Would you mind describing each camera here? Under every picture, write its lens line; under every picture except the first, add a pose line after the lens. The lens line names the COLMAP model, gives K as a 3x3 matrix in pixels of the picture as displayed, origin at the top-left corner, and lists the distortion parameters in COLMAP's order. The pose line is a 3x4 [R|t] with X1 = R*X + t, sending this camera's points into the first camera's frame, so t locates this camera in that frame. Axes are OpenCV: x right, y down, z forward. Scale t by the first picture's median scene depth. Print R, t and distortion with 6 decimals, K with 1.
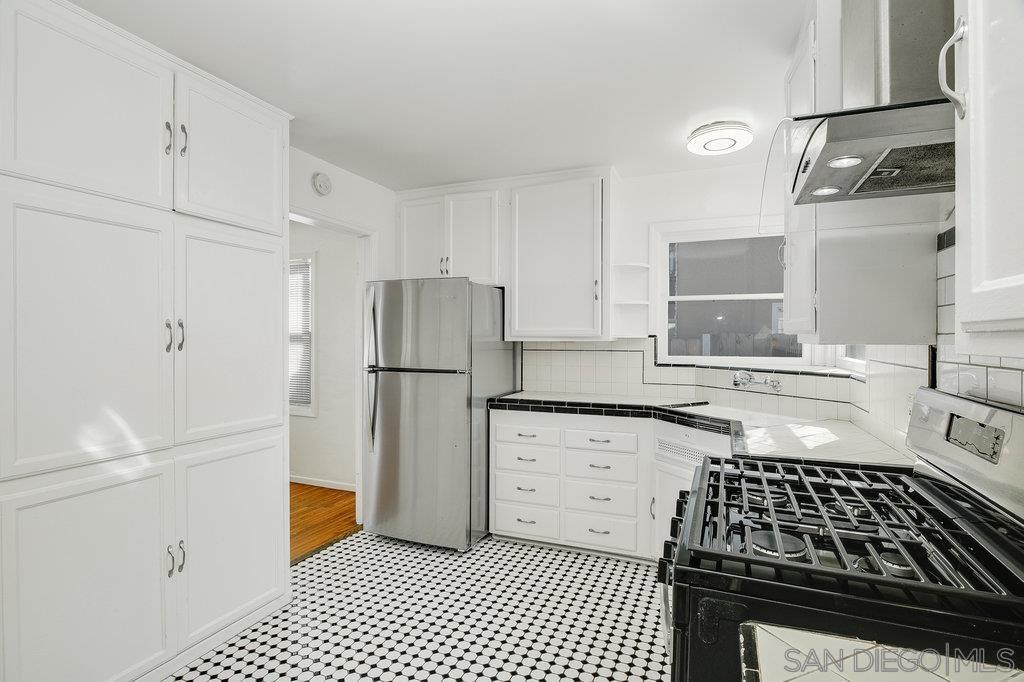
lens RADIAL K [[511.7, 0, 512.0], [0, 511.7, 341.0], [0, 0, 1]] dist [-0.004525, -0.000352]
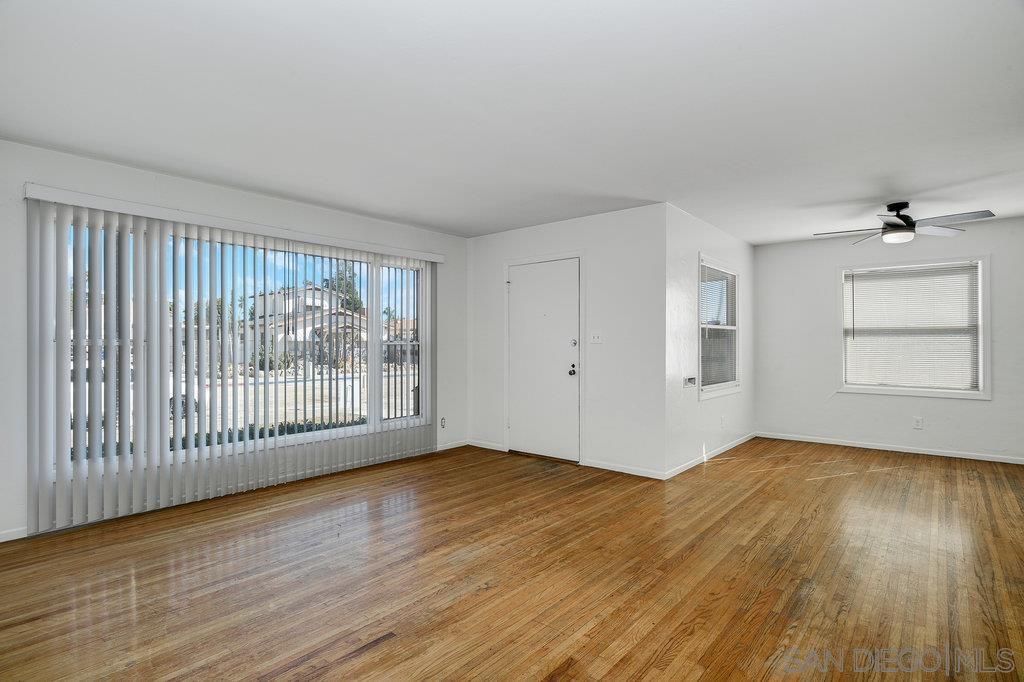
lens RADIAL K [[521.3, 0, 512.0], [0, 521.3, 341.0], [0, 0, 1]] dist [-0.017903, 0.000490]
pose [[0.958044, -0.003156, -0.286605, -1.523237], [-0.002051, 0.999838, -0.017865, 0.058820], [0.286615, 0.017703, 0.957882, -0.567642]]
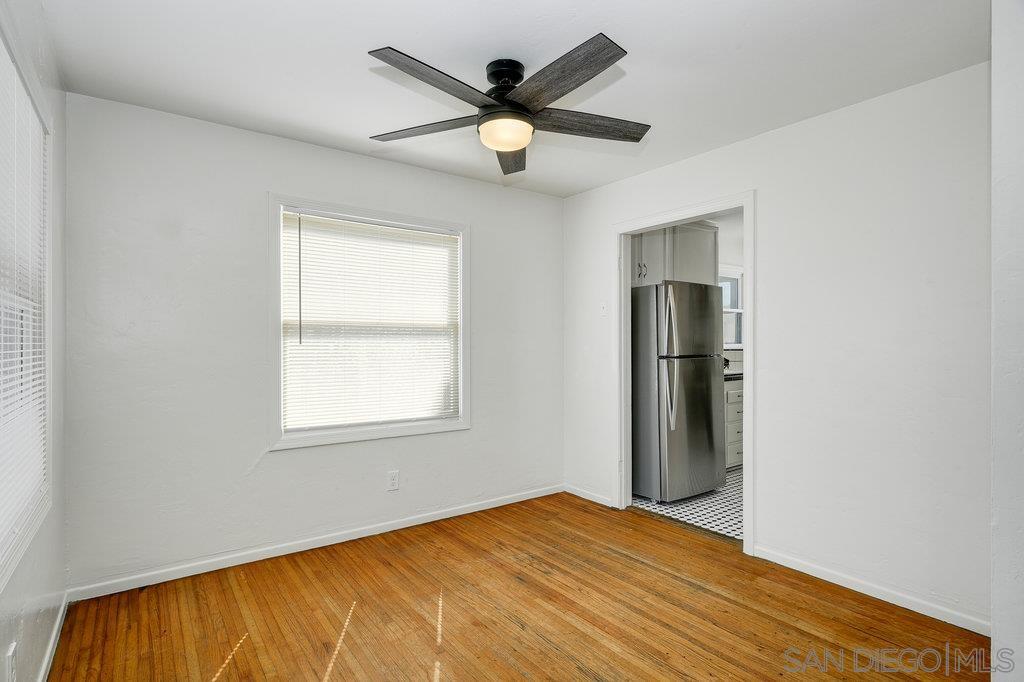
lens RADIAL K [[511.7, 0, 512.0], [0, 511.7, 341.0], [0, 0, 1]] dist [-0.004525, -0.000352]
pose [[0.517915, 0.002238, 0.855429, -1.483281], [0.011109, 0.999895, -0.009342, 0.026306], [-0.855360, 0.014341, 0.517835, 0.736314]]
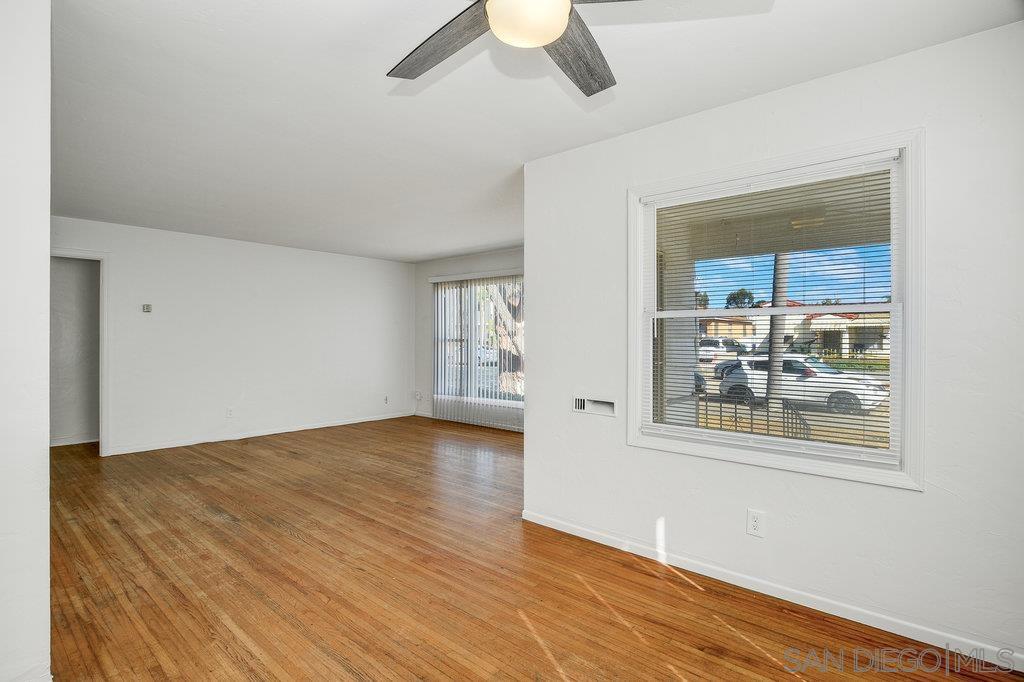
lens RADIAL K [[520.2, 0, 510.4], [0, 520.2, 356.7], [0, 0, 1]] dist [-0.011635, -0.000856]
pose [[-0.334908, 0.029455, -0.941790, -0.504637], [-0.012122, 0.999294, 0.035564, 0.026938], [0.942173, 0.023327, -0.334315, 1.219442]]
